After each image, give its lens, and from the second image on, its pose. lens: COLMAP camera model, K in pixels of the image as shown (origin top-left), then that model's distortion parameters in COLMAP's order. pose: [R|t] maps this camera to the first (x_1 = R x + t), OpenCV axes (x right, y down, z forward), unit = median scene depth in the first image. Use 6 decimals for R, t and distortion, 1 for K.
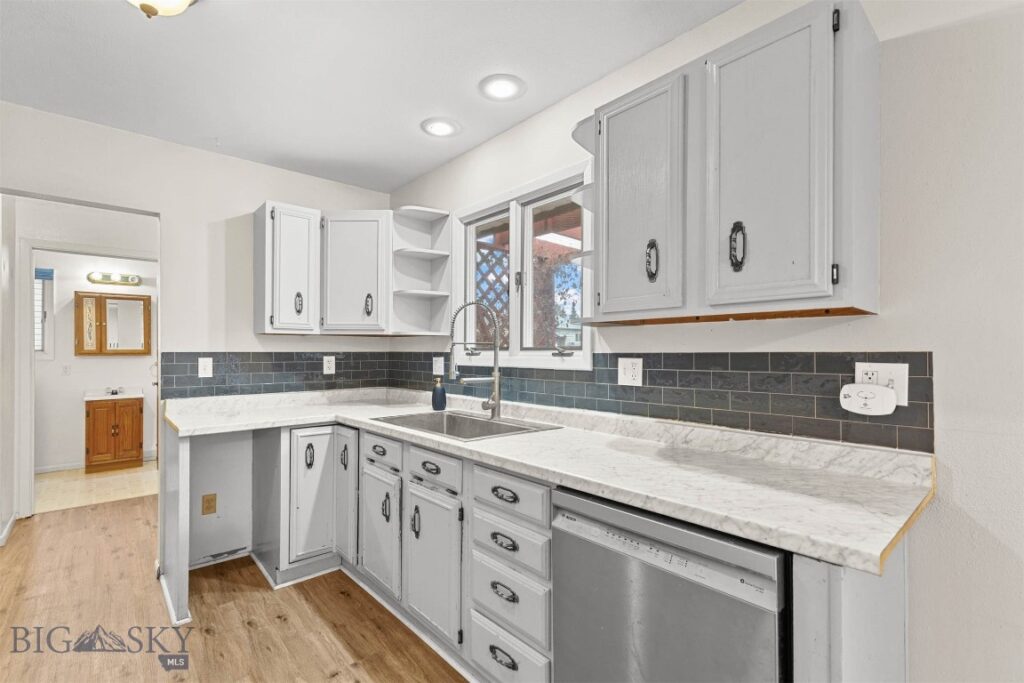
lens RADIAL K [[462.6, 0, 511.3], [0, 462.6, 348.9], [0, 0, 1]] dist [0.007380, -0.001639]
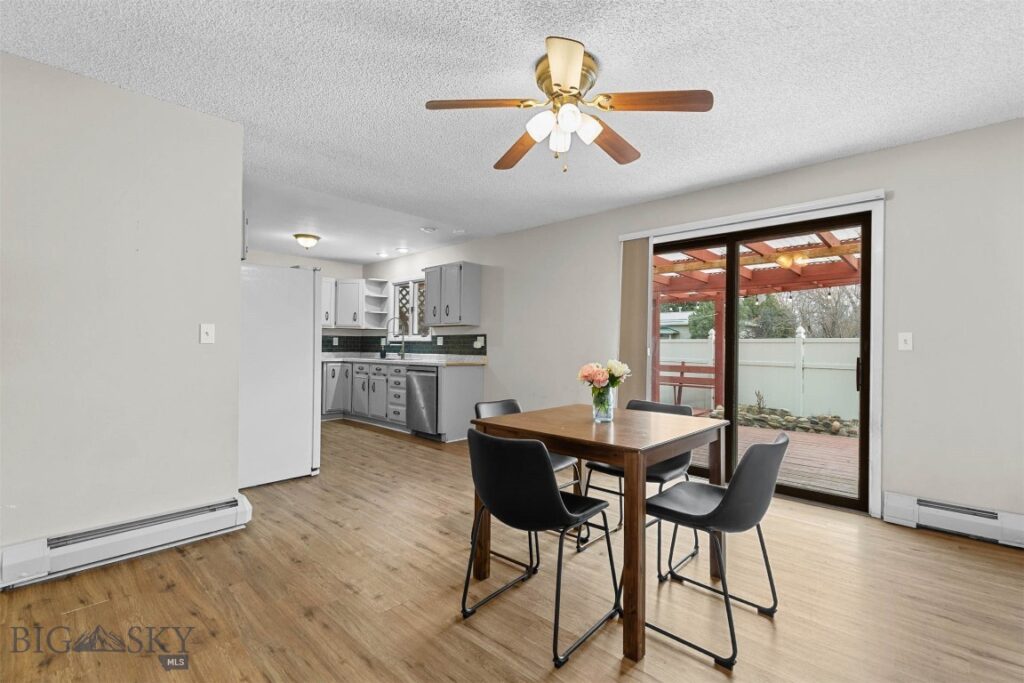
lens RADIAL K [[462.6, 0, 514.2], [0, 462.6, 342.6], [0, 0, 1]] dist [0.007380, -0.001639]
pose [[0.995661, 0.008772, 0.092640, 0.381790], [-0.008629, 0.999961, -0.001949, 0.049784], [-0.092653, 0.001141, 0.995698, -1.876763]]
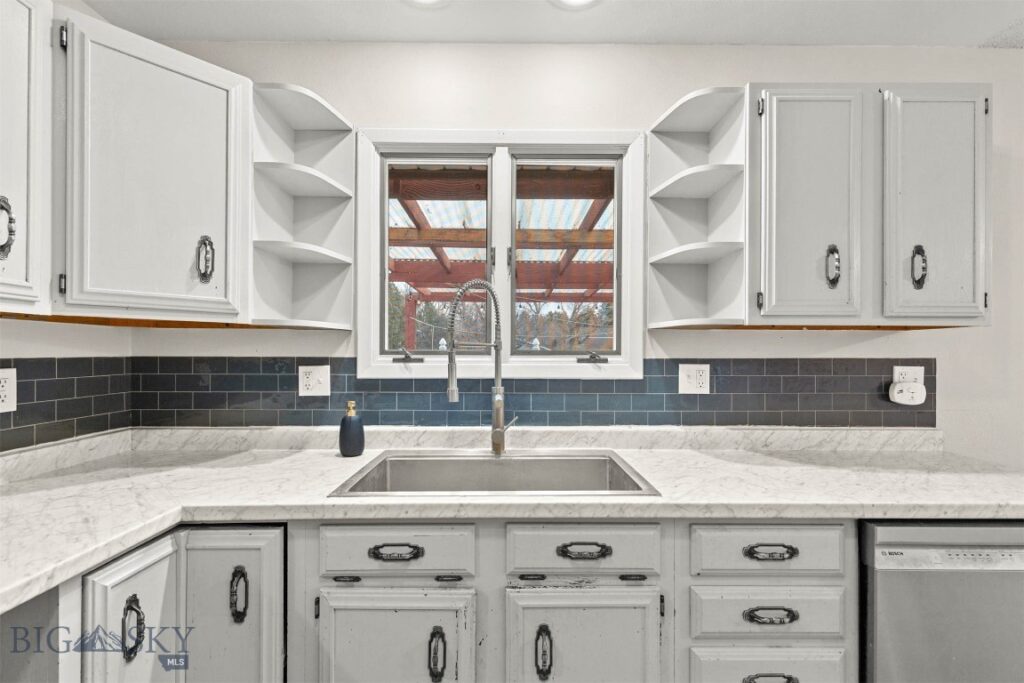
lens RADIAL K [[462.6, 0, 515.1], [0, 462.6, 353.4], [0, 0, 1]] dist [0.007380, -0.001639]
pose [[0.658652, -0.002624, 0.752443, -0.540745], [-0.006971, 0.999930, 0.009589, -0.006603], [-0.752415, -0.011561, 0.658588, 0.525128]]
